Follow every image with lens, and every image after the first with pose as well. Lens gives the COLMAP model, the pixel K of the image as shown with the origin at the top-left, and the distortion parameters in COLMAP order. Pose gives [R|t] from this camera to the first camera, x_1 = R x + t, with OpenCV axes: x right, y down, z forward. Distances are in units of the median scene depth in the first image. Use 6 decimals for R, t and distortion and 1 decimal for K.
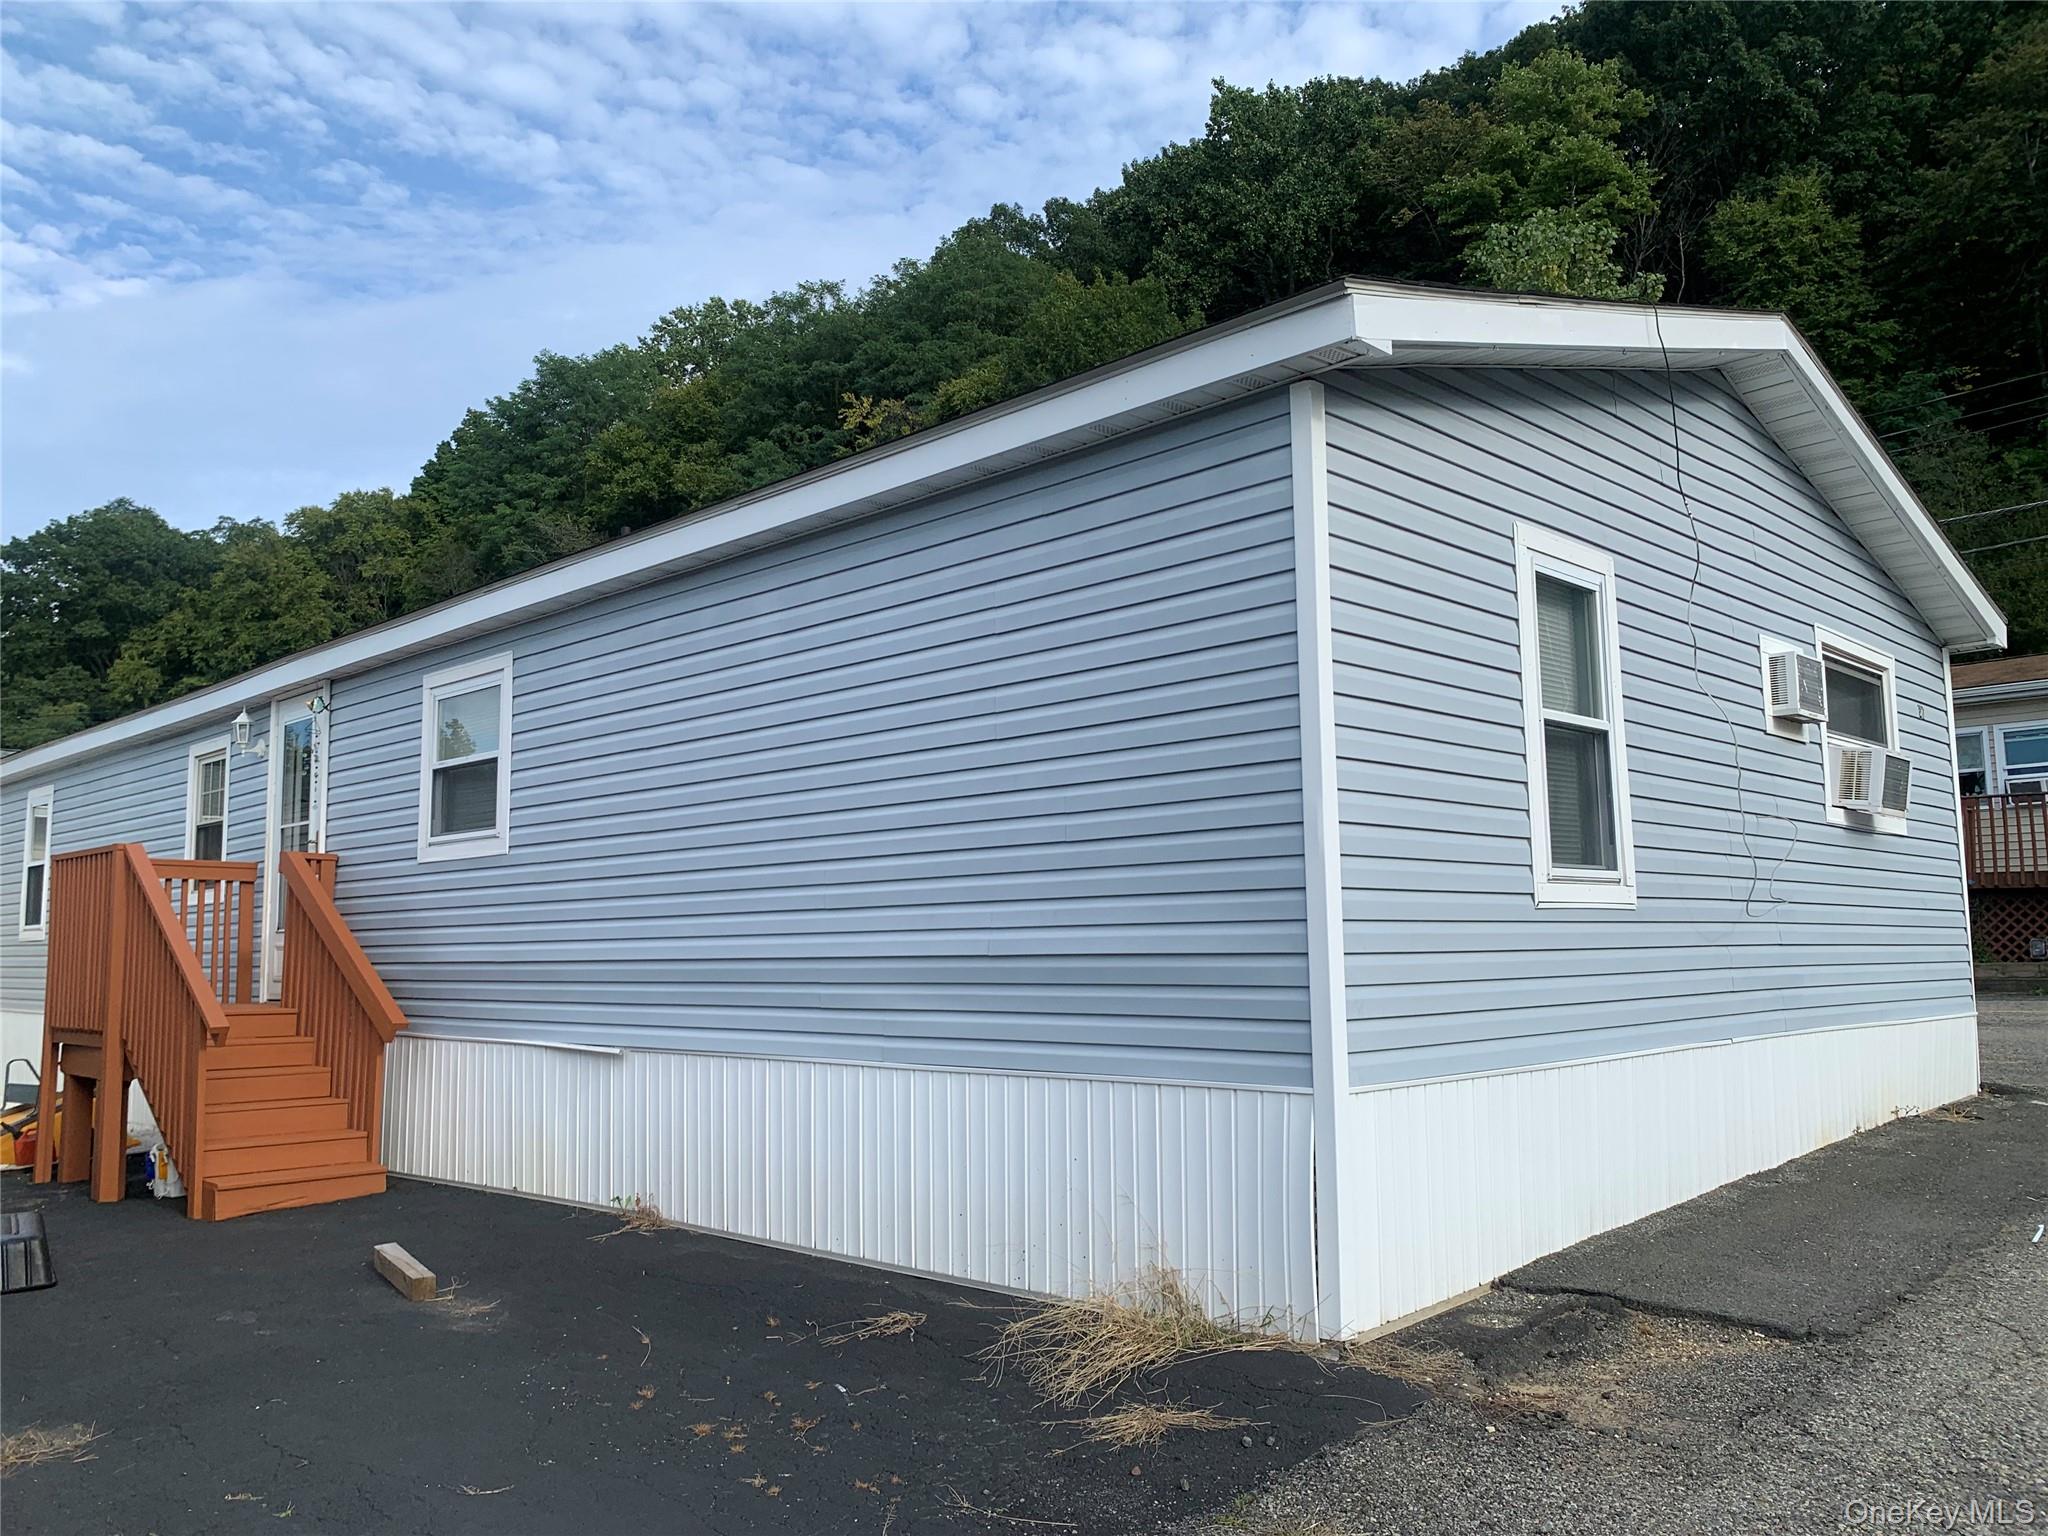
lens RADIAL K [[1581.6, 0, 1024.0], [0, 1581.6, 768.0], [0, 0, 1]] dist [-0.002918, -0.002668]
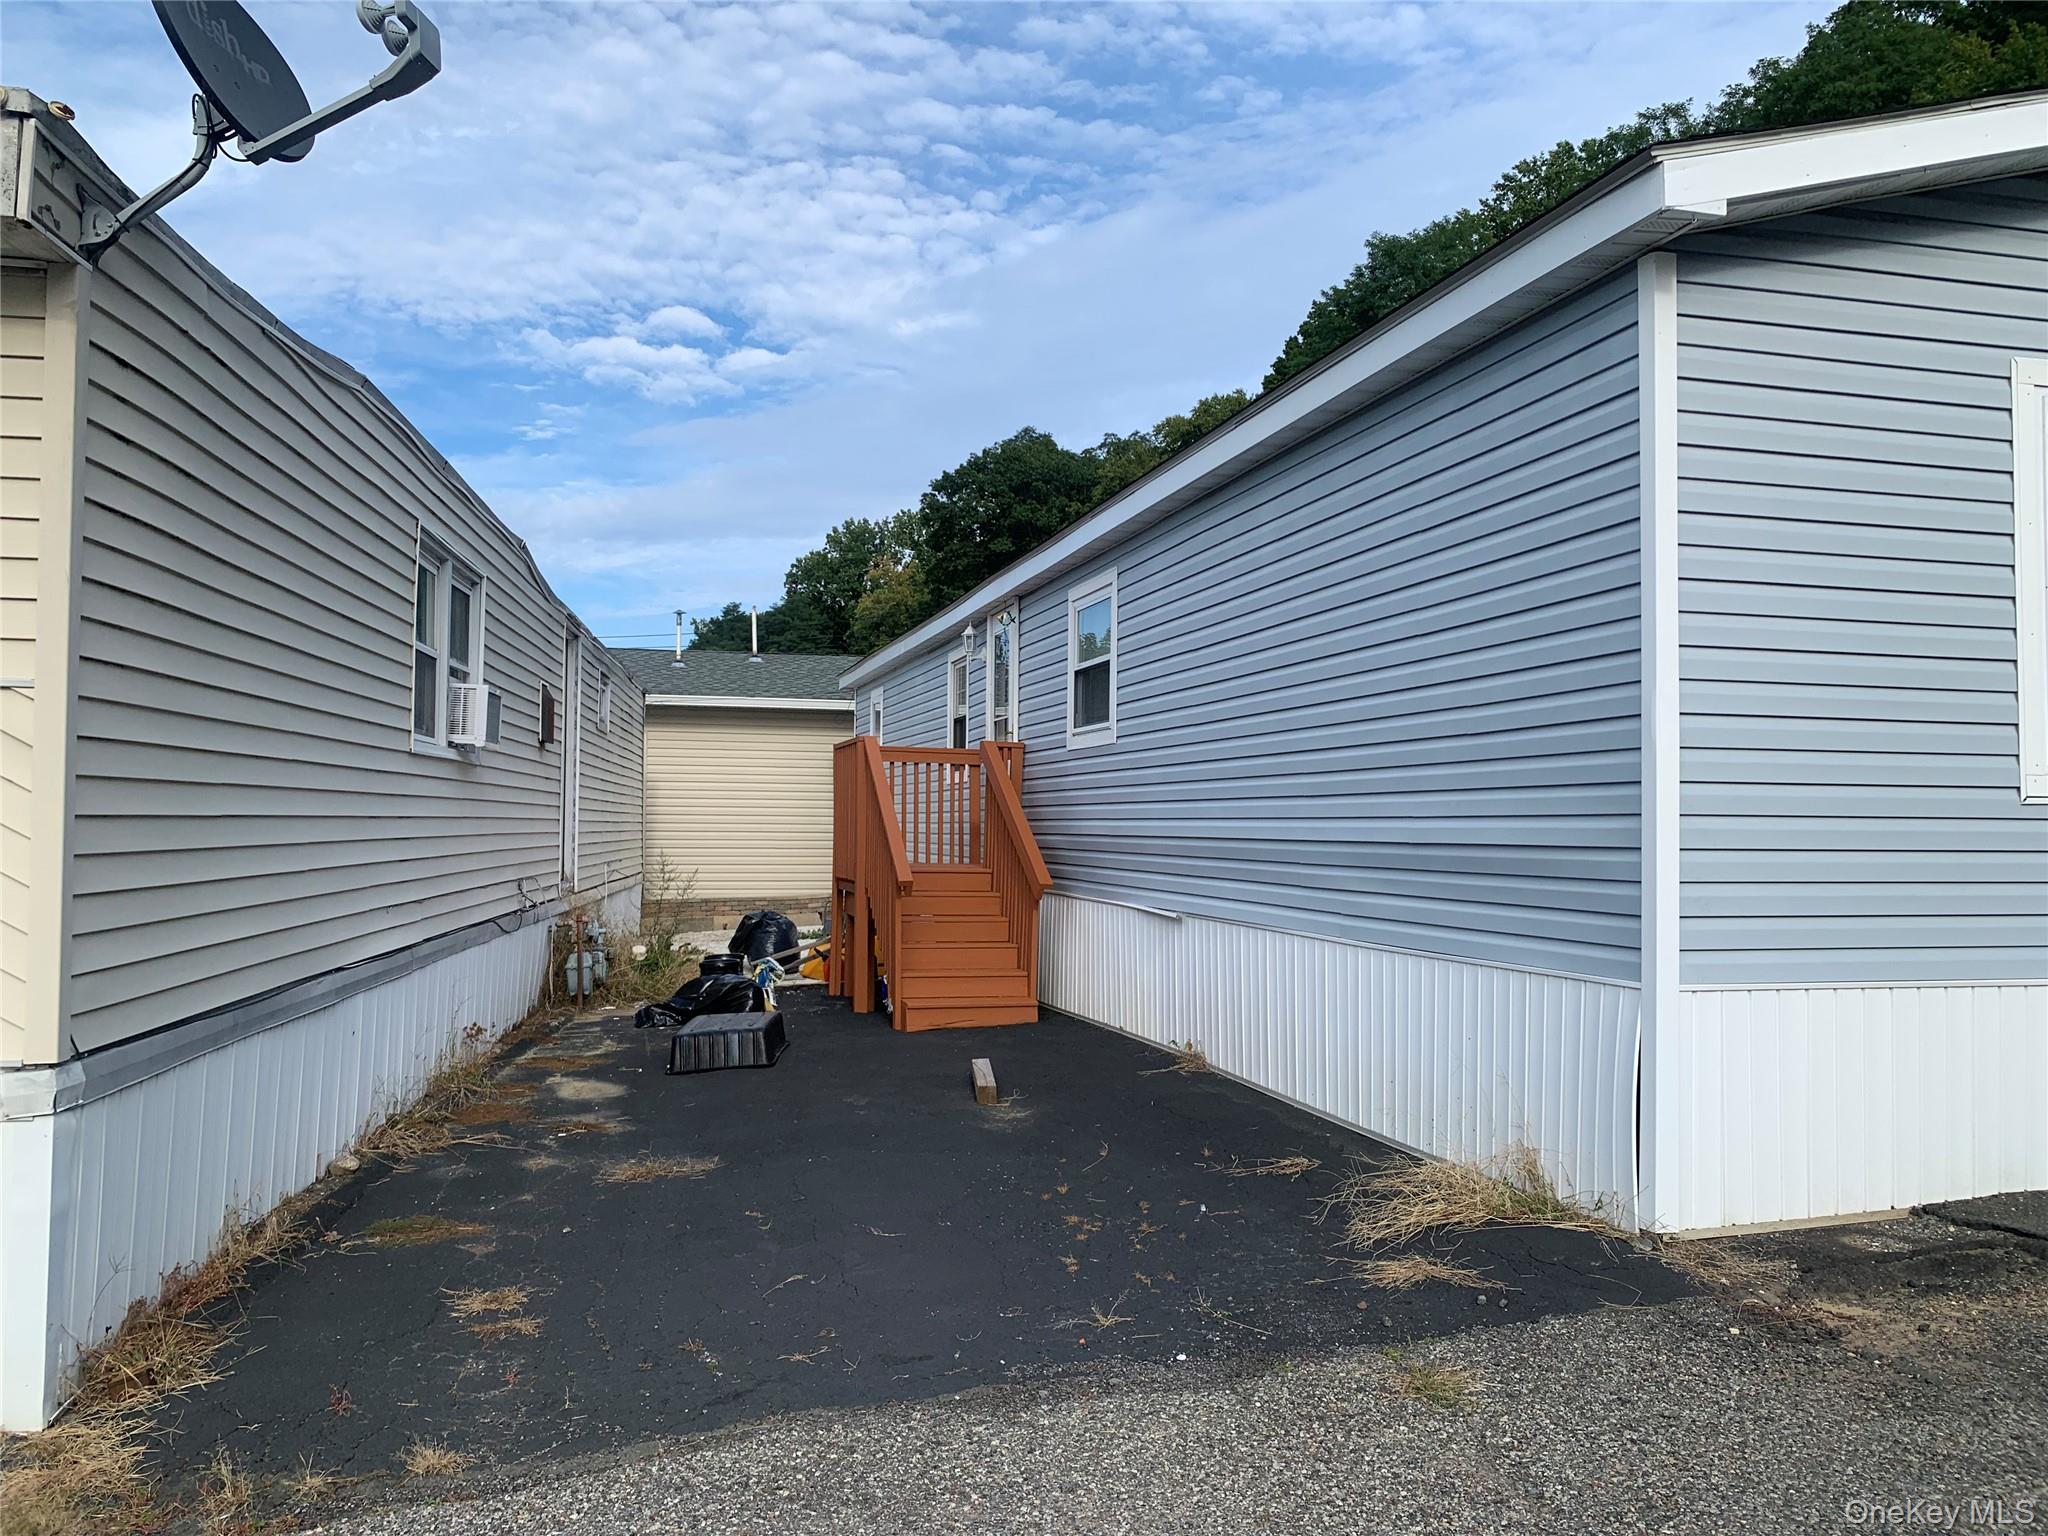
lens RADIAL K [[1554.6, 0, 1024.0], [0, 1554.6, 768.0], [0, 0, 1]] dist [0.030954, -0.064490]
pose [[0.859032, -0.000925, -0.511921, 0.181355], [0.042219, 0.996720, 0.069046, -0.008496], [0.510178, -0.080925, 0.856253, -0.014286]]
